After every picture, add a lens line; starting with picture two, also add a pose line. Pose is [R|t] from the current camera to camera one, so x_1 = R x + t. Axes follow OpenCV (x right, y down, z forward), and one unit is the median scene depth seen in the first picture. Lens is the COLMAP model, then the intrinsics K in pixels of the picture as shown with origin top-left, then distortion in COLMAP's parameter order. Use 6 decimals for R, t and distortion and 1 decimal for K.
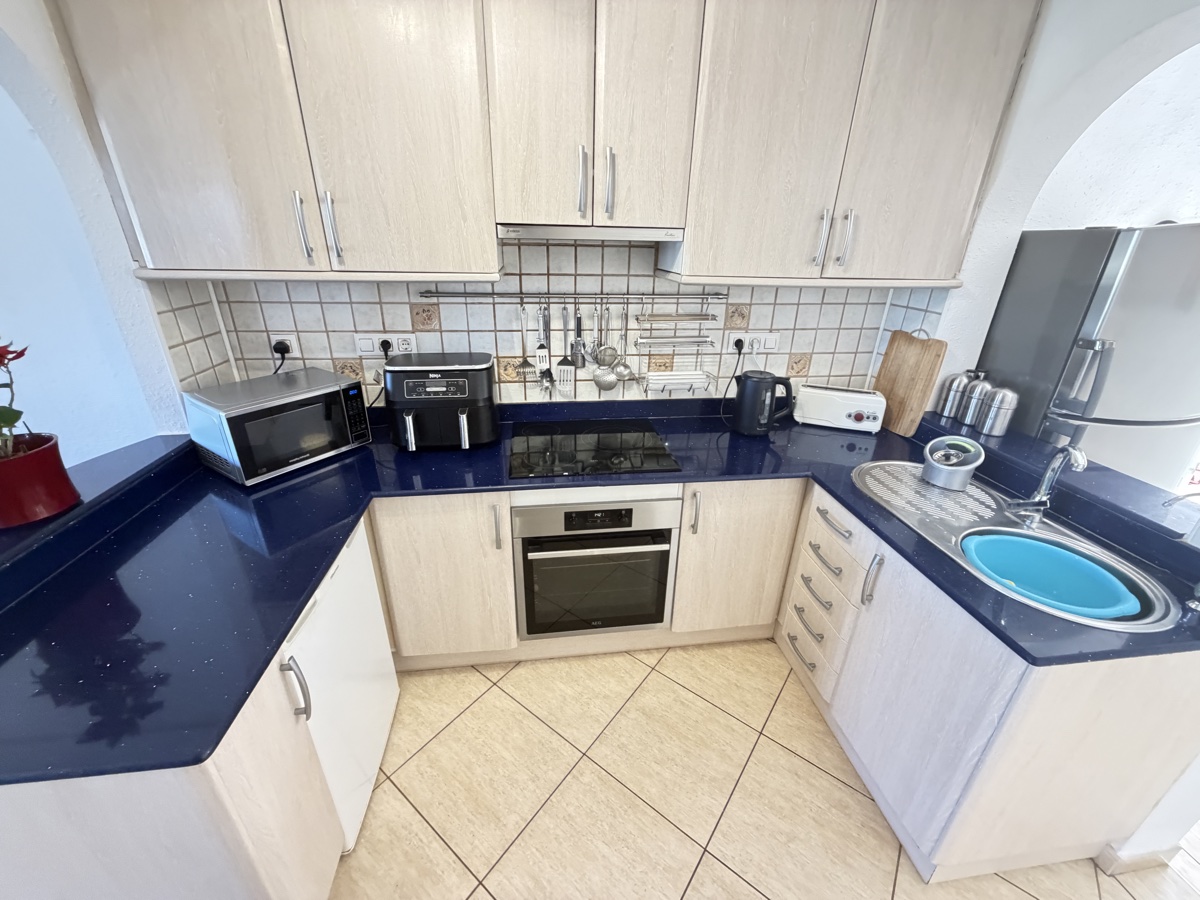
lens RADIAL K [[478.4, 0, 600.0], [0, 478.4, 450.0], [0, 0, 1]] dist [0.000100, -0.000381]
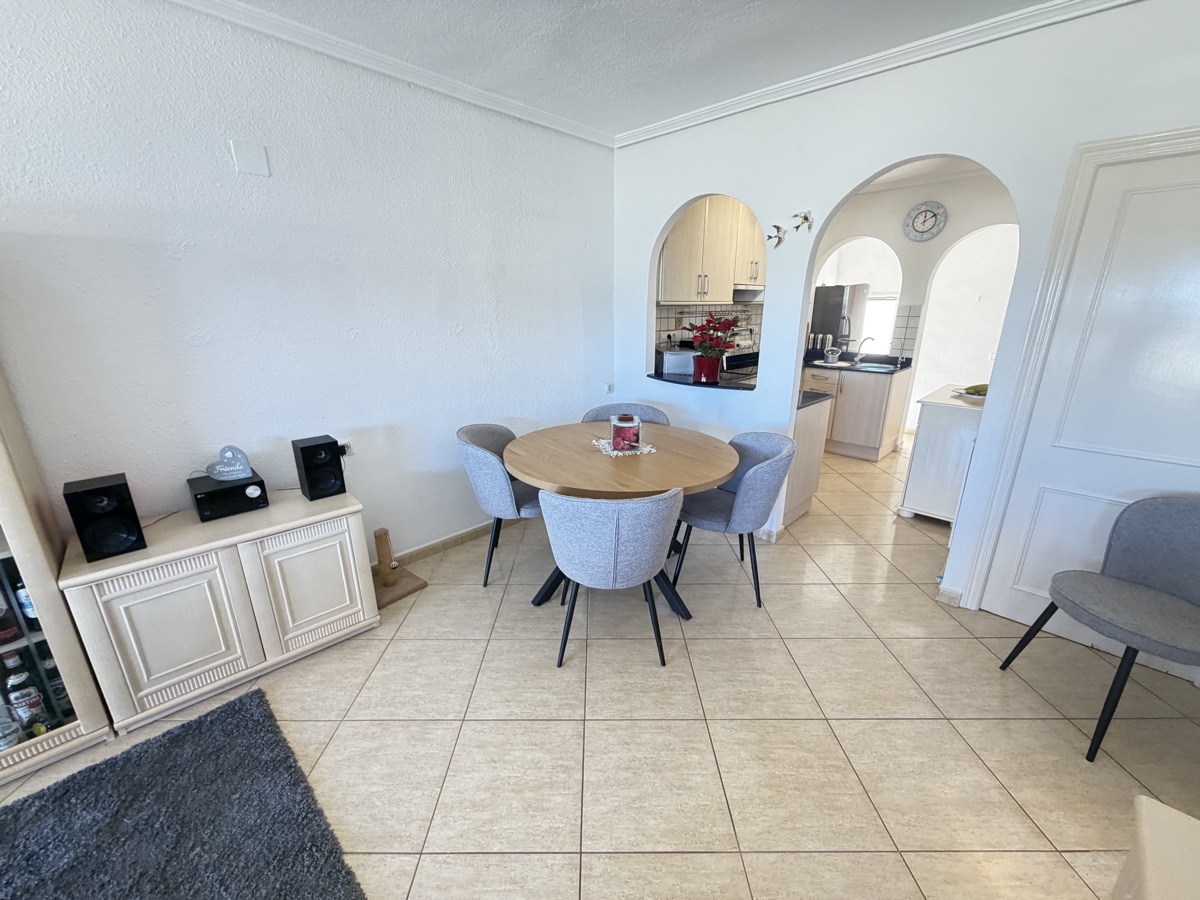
lens RADIAL K [[478.4, 0, 600.0], [0, 478.4, 450.0], [0, 0, 1]] dist [0.000100, -0.000381]
pose [[0.782414, -0.202559, 0.588896, -2.317747], [0.267427, 0.963280, -0.023974, 0.274481], [-0.562416, 0.176244, 0.807853, -0.549800]]
